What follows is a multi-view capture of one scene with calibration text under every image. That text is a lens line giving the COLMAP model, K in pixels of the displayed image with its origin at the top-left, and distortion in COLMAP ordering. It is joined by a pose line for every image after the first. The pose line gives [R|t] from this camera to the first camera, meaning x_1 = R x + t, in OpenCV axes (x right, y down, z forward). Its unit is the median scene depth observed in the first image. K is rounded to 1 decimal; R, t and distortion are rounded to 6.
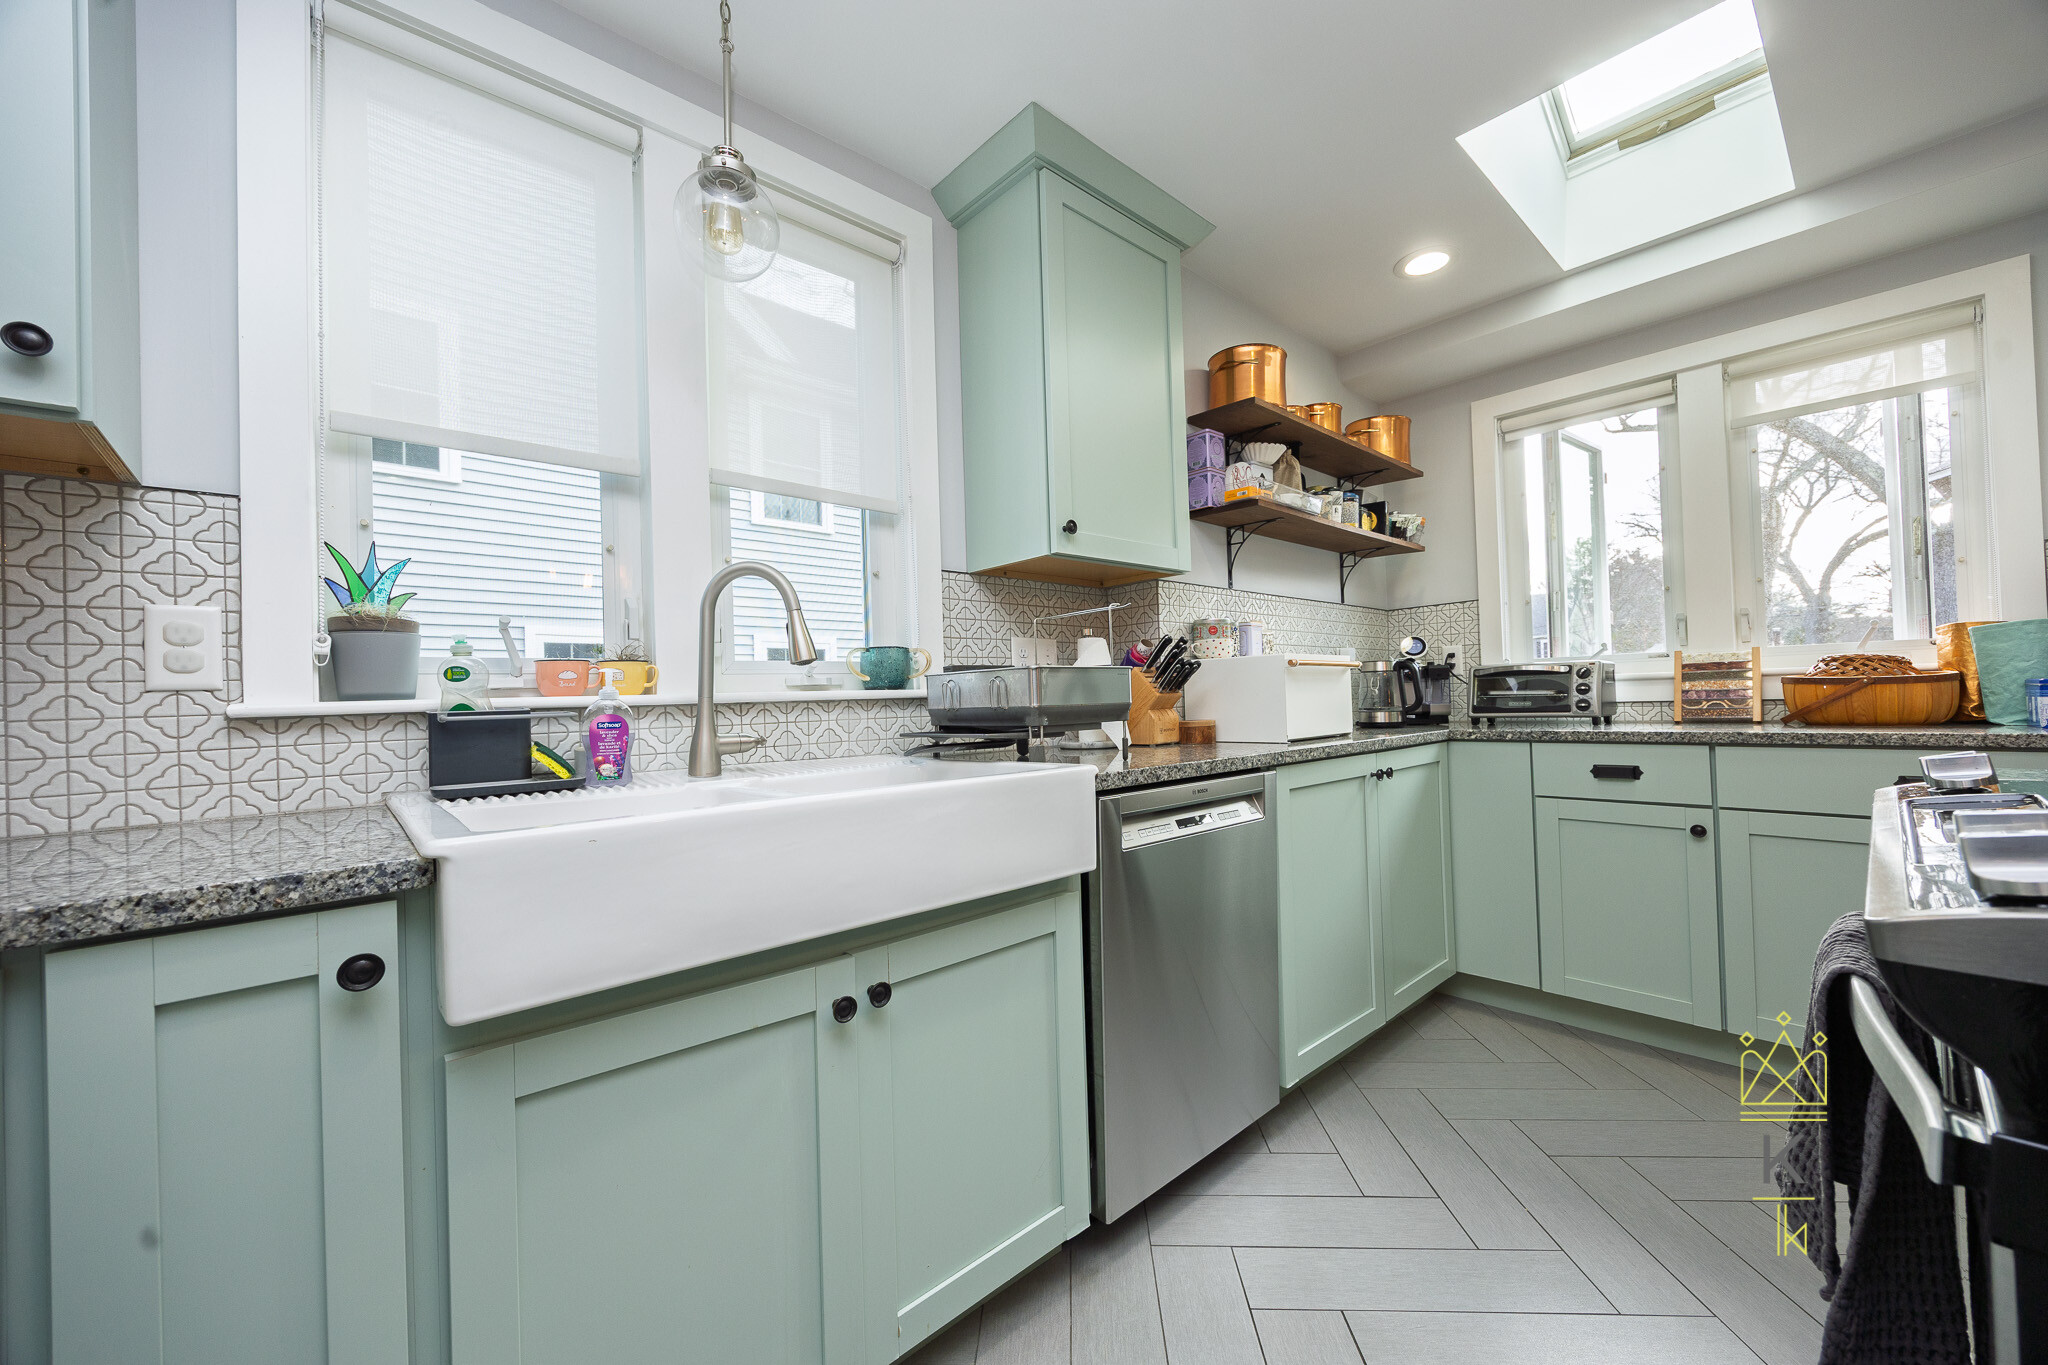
lens RADIAL K [[782.6, 0, 1026.3], [0, 782.6, 685.1], [0, 0, 1]] dist [-0.000191, 0.000099]
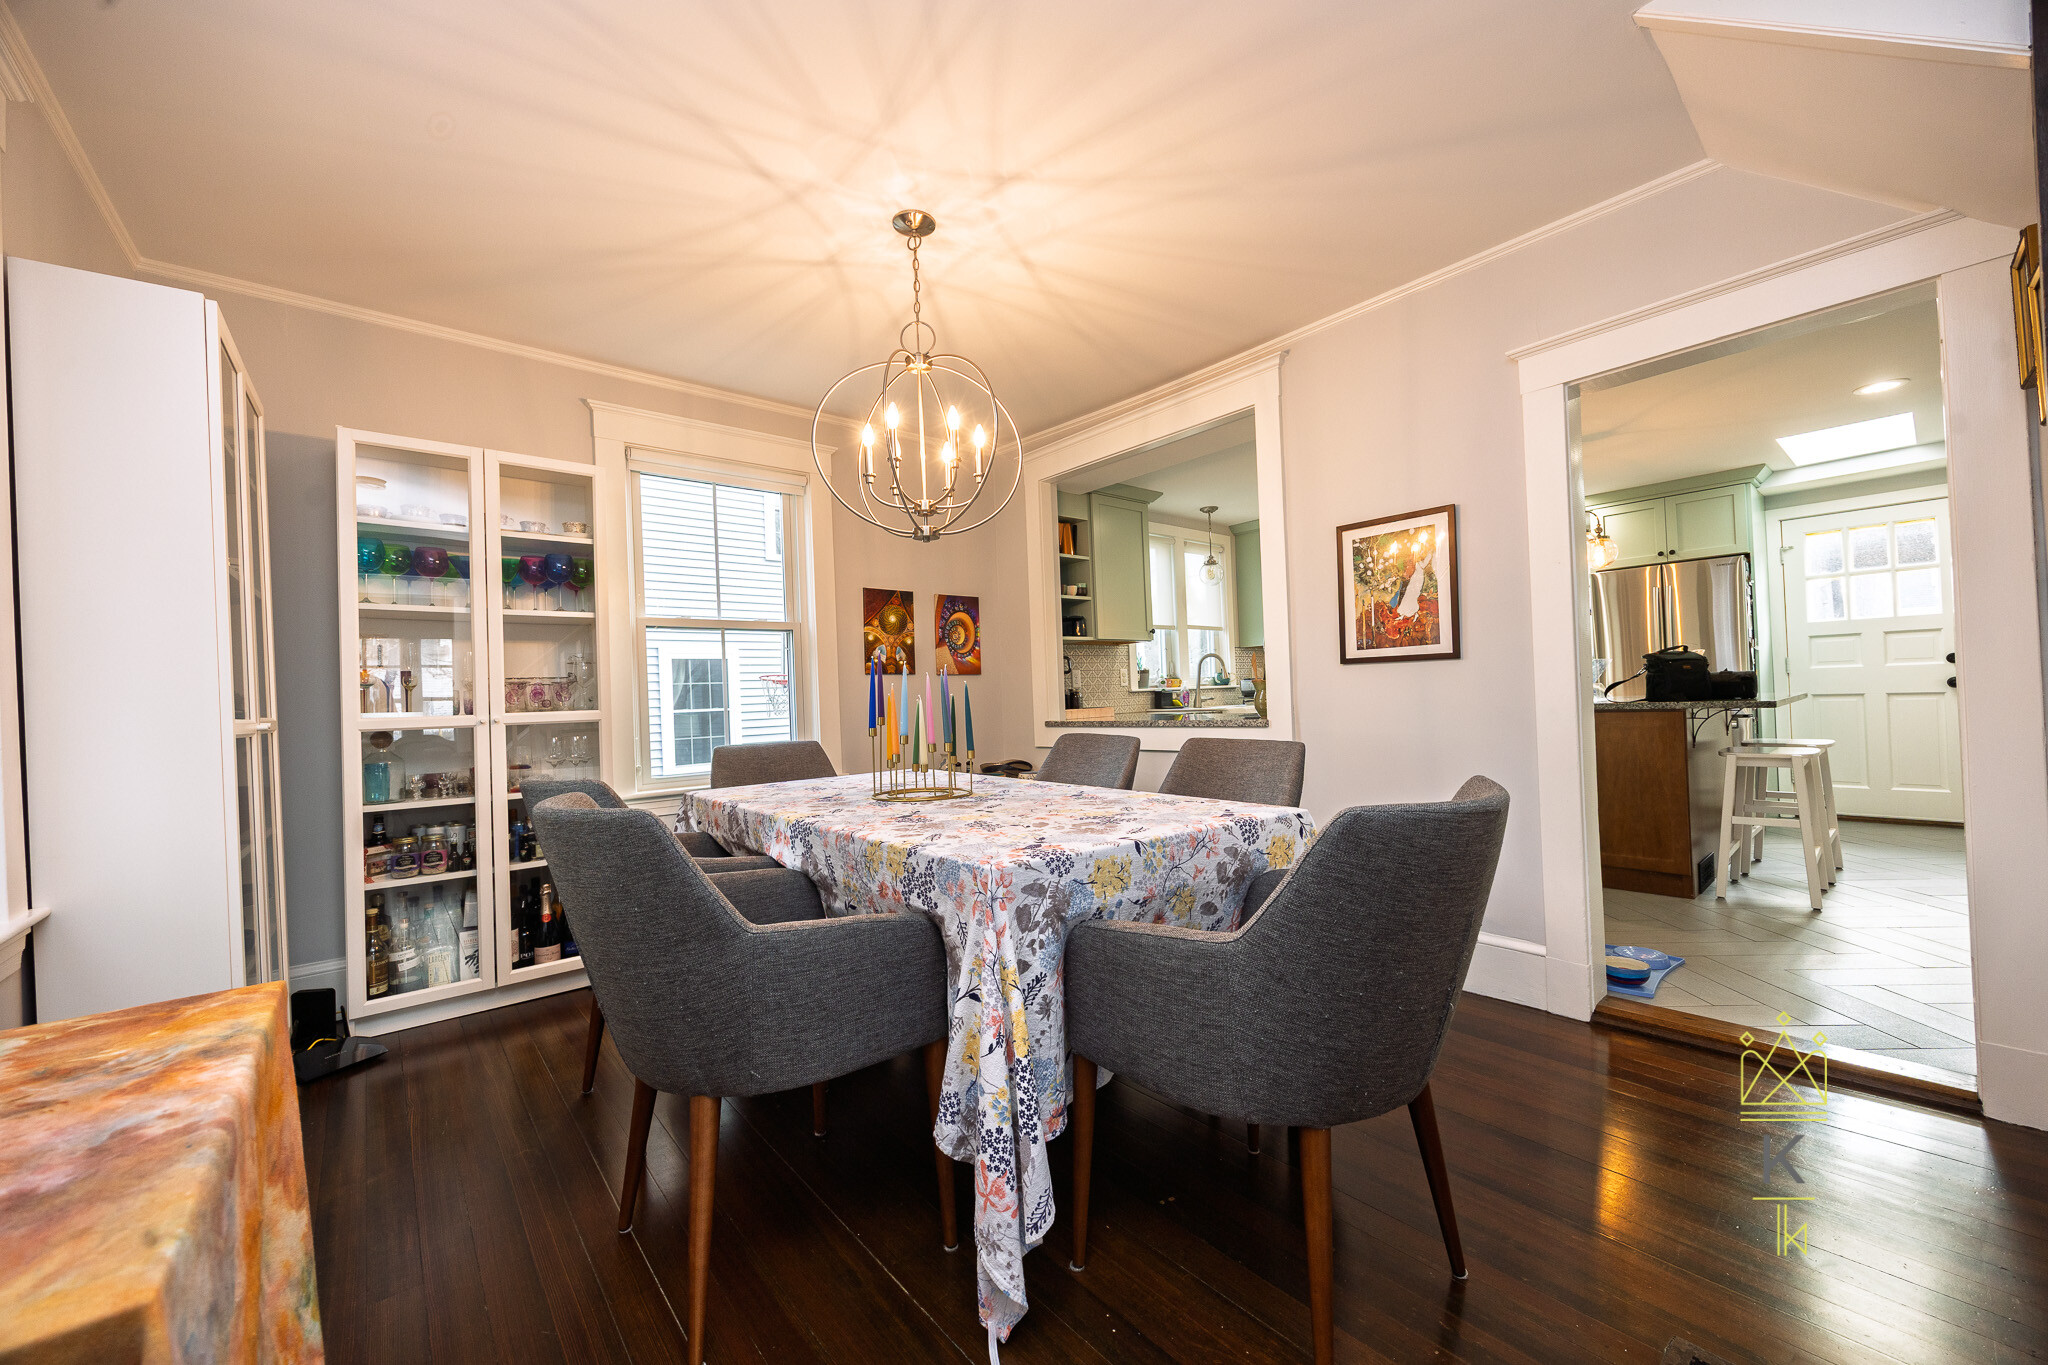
lens RADIAL K [[782.6, 0, 1025.9], [0, 782.6, 685.8], [0, 0, 1]] dist [-0.000191, 0.000099]
pose [[0.999671, -0.011601, -0.022869, -0.868012], [0.011713, 0.999920, 0.004732, -0.015834], [0.022812, -0.004999, 0.999727, -2.176135]]
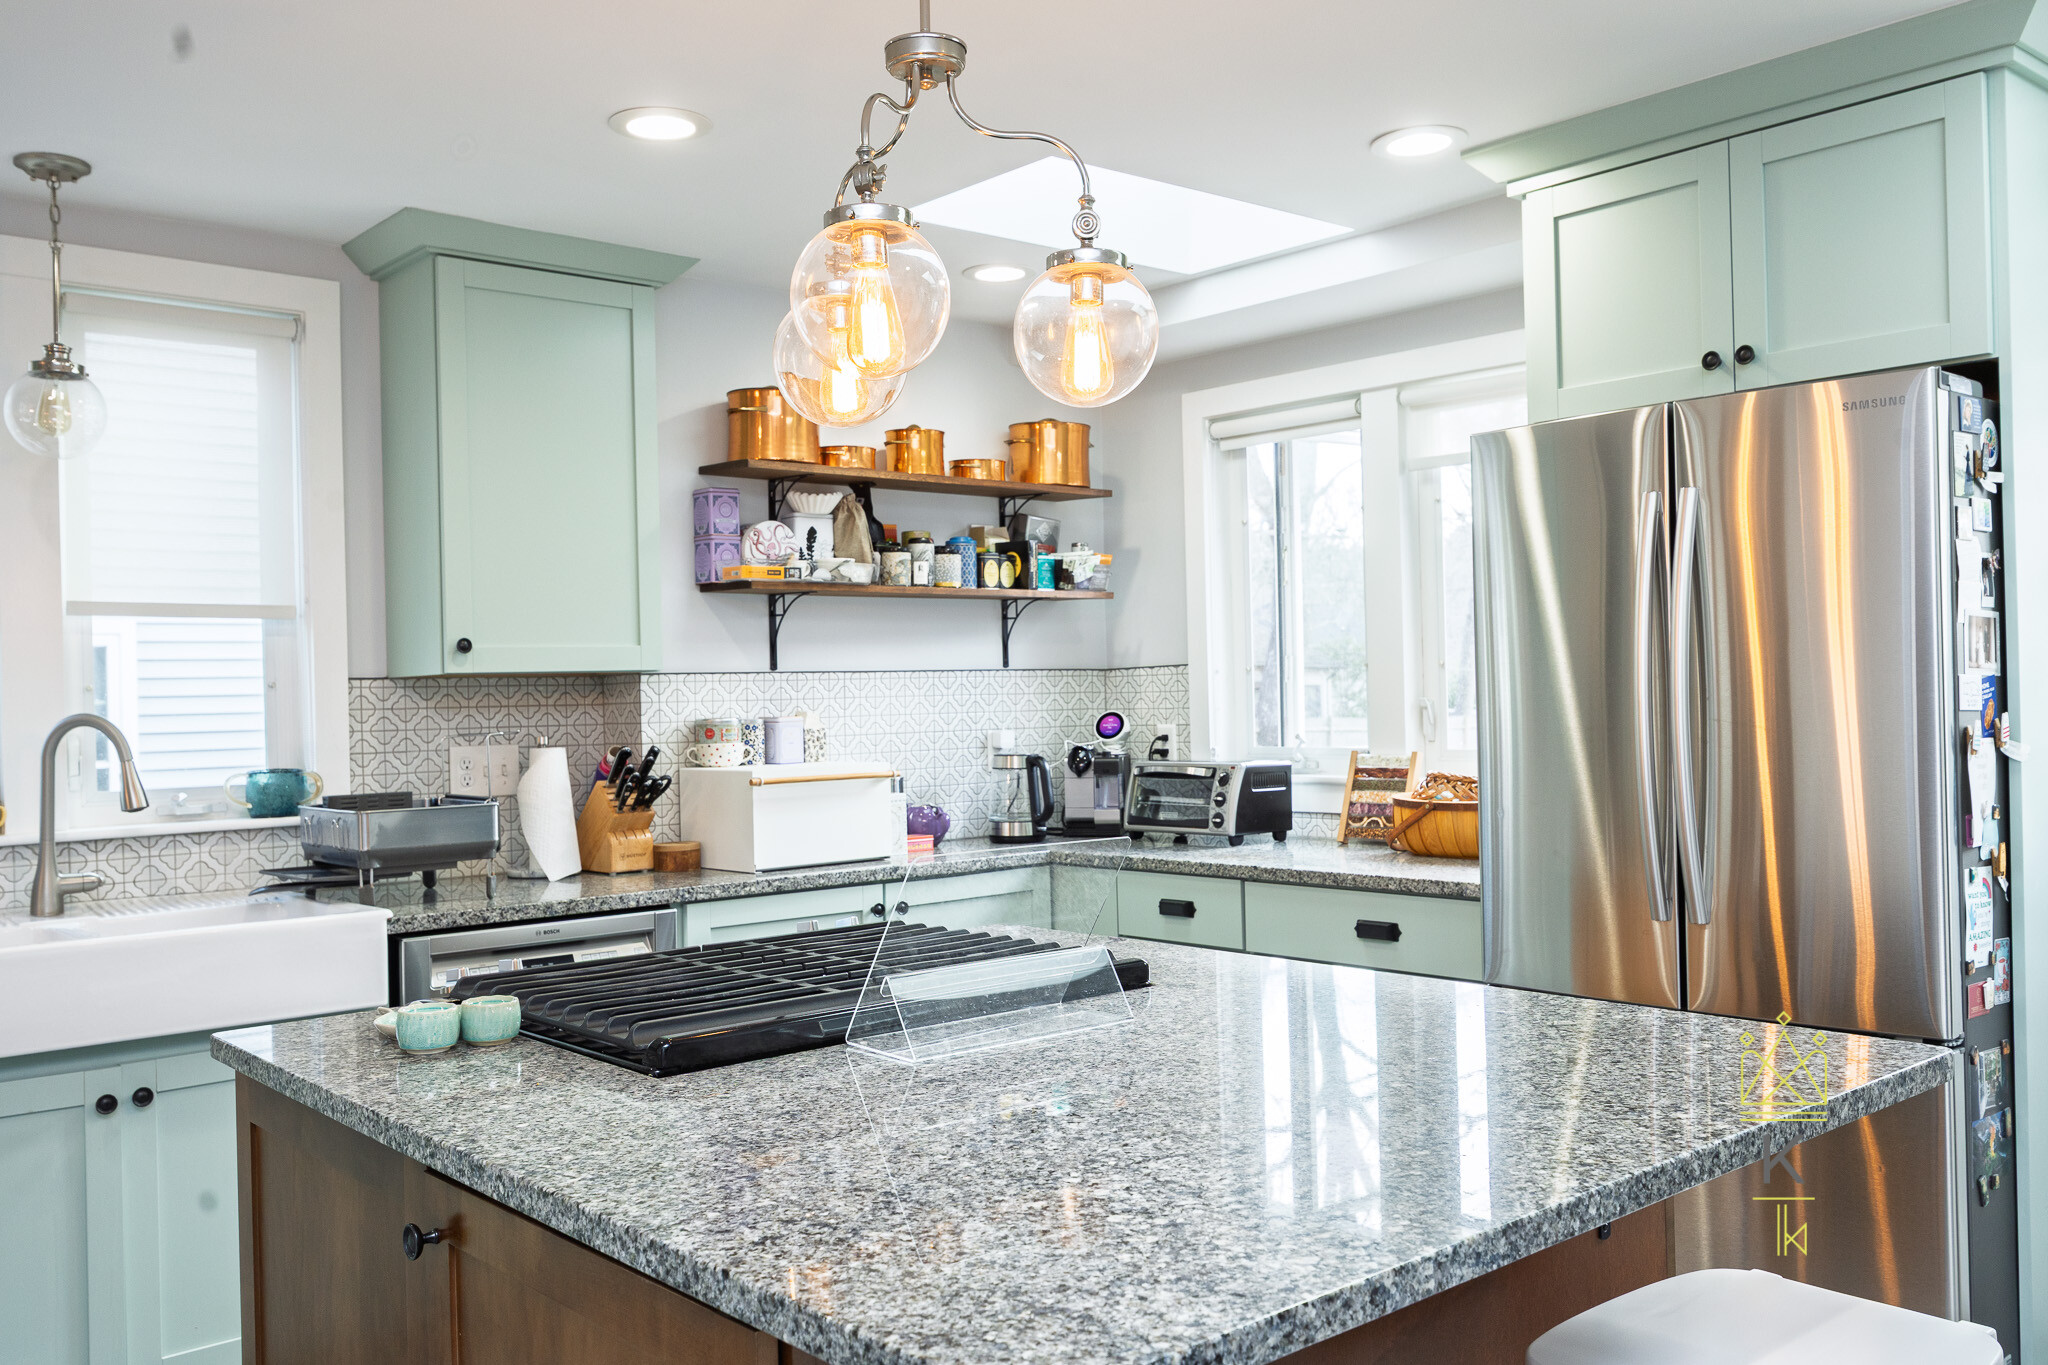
lens RADIAL K [[1737.1, 0, 1022.2], [0, 1737.1, 668.0], [0, 0, 1]] dist [0.011115, 0.001429]
pose [[0.999810, 0.004616, -0.018960, 0.689444], [-0.004556, 0.999985, 0.003199, -0.167885], [0.018974, -0.003112, 0.999815, -0.957718]]
